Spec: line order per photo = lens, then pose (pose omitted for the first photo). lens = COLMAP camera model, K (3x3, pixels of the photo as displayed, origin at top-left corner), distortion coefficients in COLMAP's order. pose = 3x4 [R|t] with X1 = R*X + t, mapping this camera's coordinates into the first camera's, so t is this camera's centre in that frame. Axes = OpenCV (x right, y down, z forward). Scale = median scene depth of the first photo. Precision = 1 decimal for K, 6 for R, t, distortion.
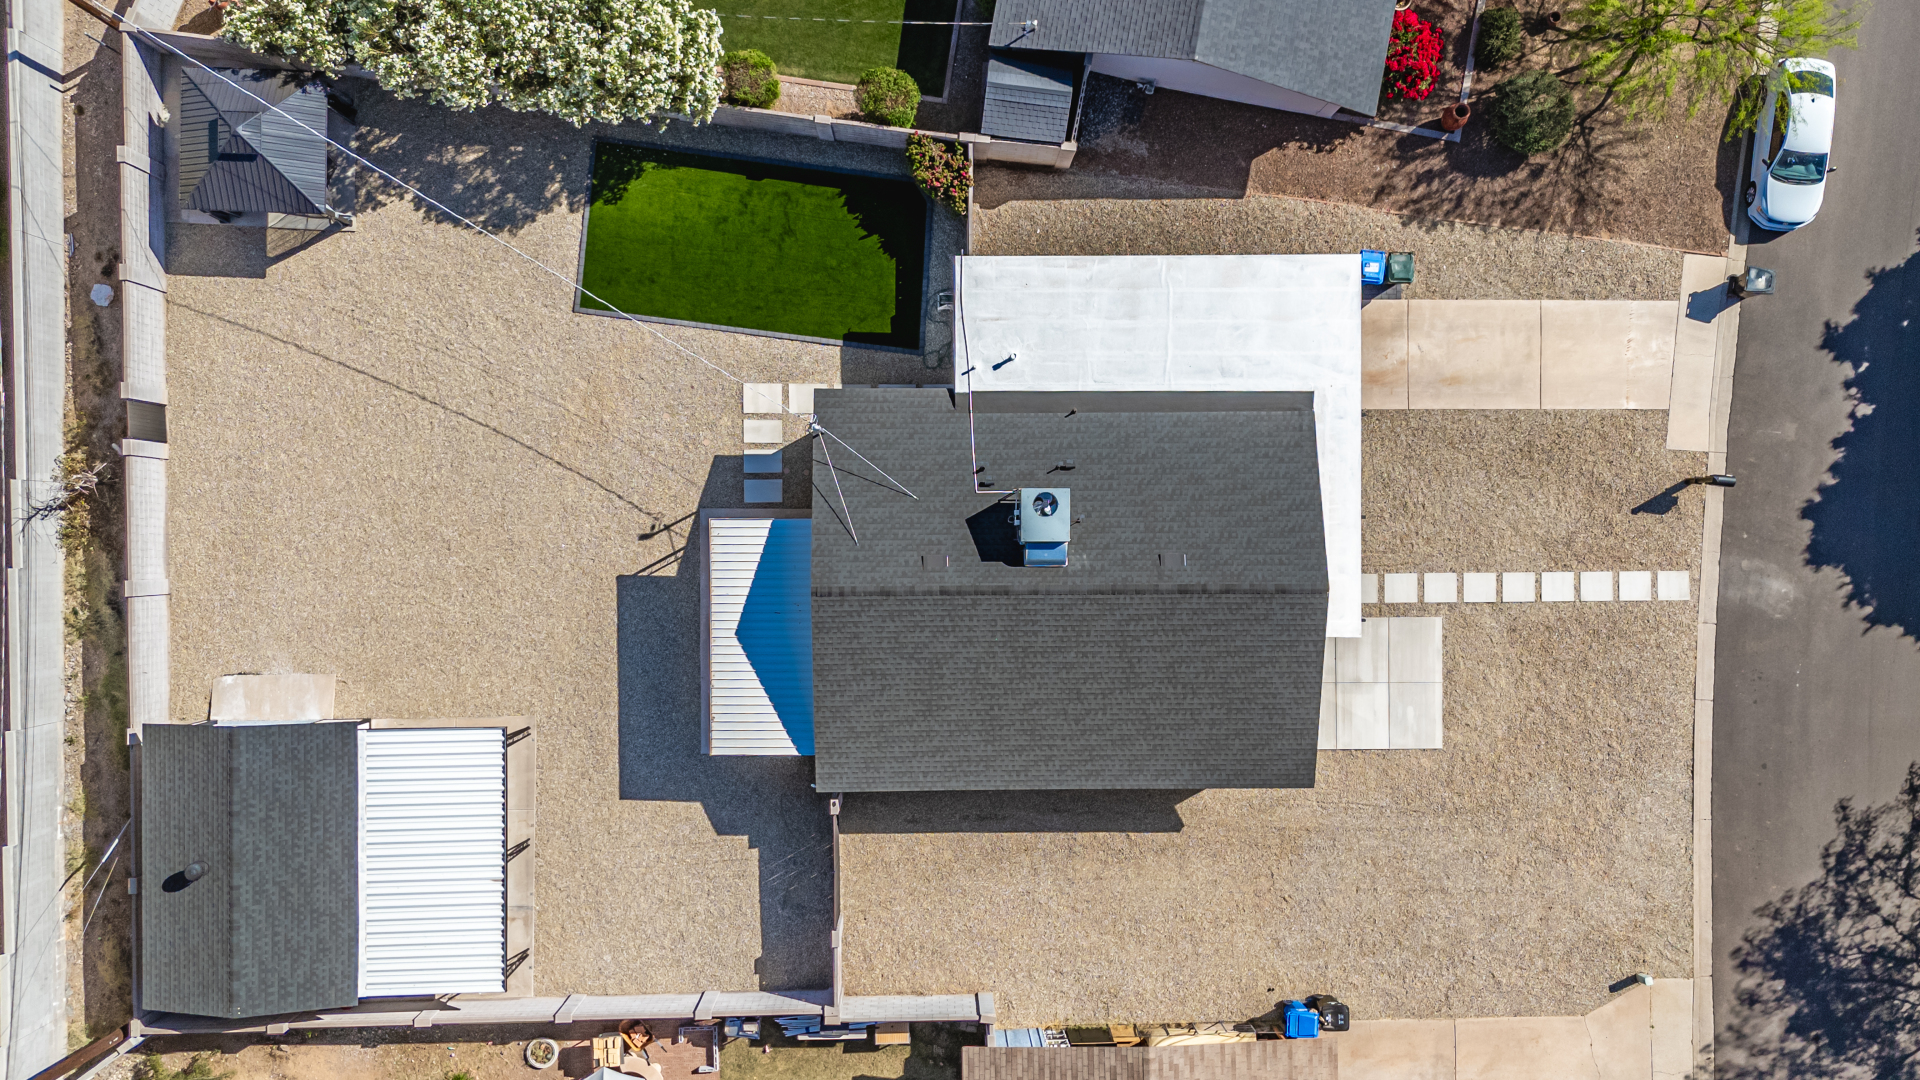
lens RADIAL K [[1406.4, 0, 960.0], [0, 1406.4, 540.0], [0, 0, 1]] dist [0.080703, -0.086577]
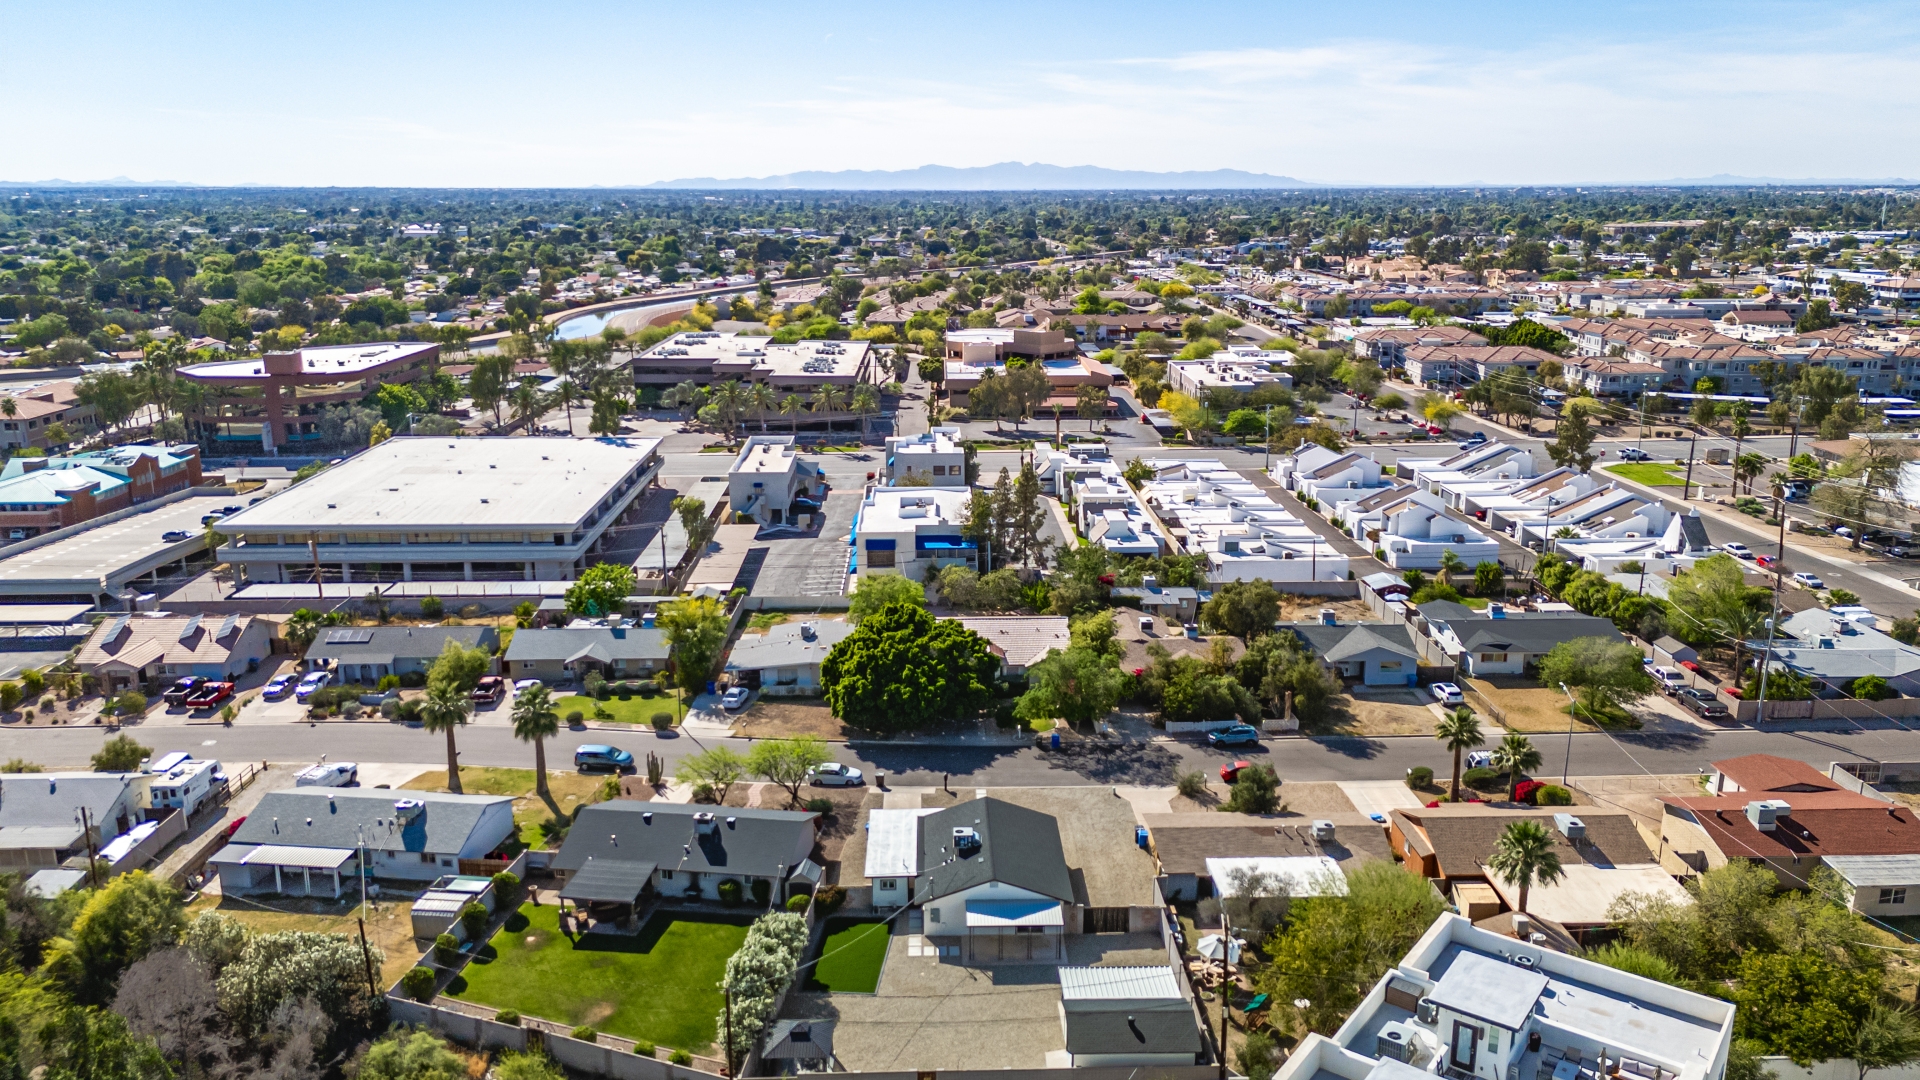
lens RADIAL K [[1424.8, 0, 960.0], [0, 1424.8, 540.0], [0, 0, 1]] dist [0.087362, -0.106599]
pose [[-0.020641, -0.271246, 0.962289, -2.250949], [0.999778, -0.009676, 0.018717, -0.063192], [0.004234, 0.962461, 0.271386, -0.307514]]
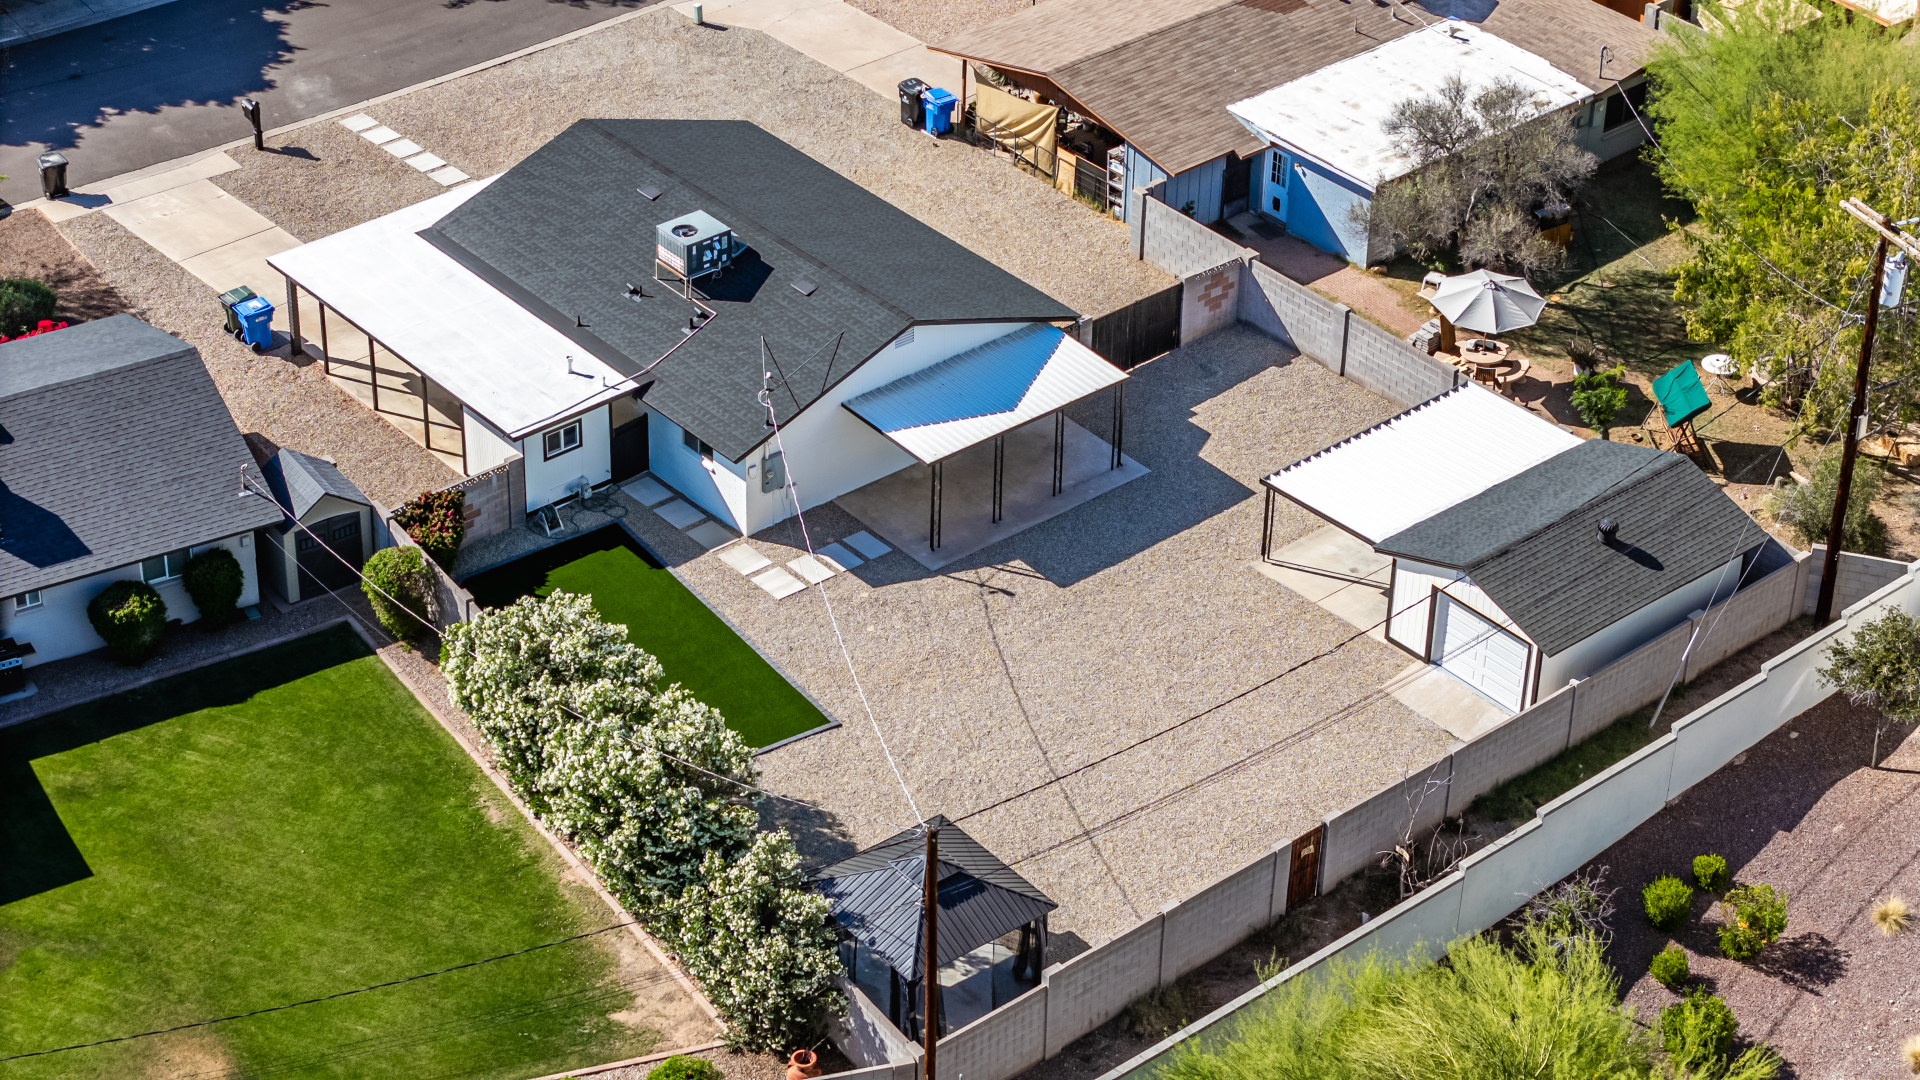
lens RADIAL K [[3865.6, 0, 960.0], [0, 3865.6, 540.0], [0, 0, 1]] dist [-0.148752, -0.054545]
pose [[-0.643898, -0.454827, 0.615246, -1.561643], [0.764270, -0.344649, 0.545076, -1.222413], [-0.035871, 0.821188, 0.569529, -0.291487]]
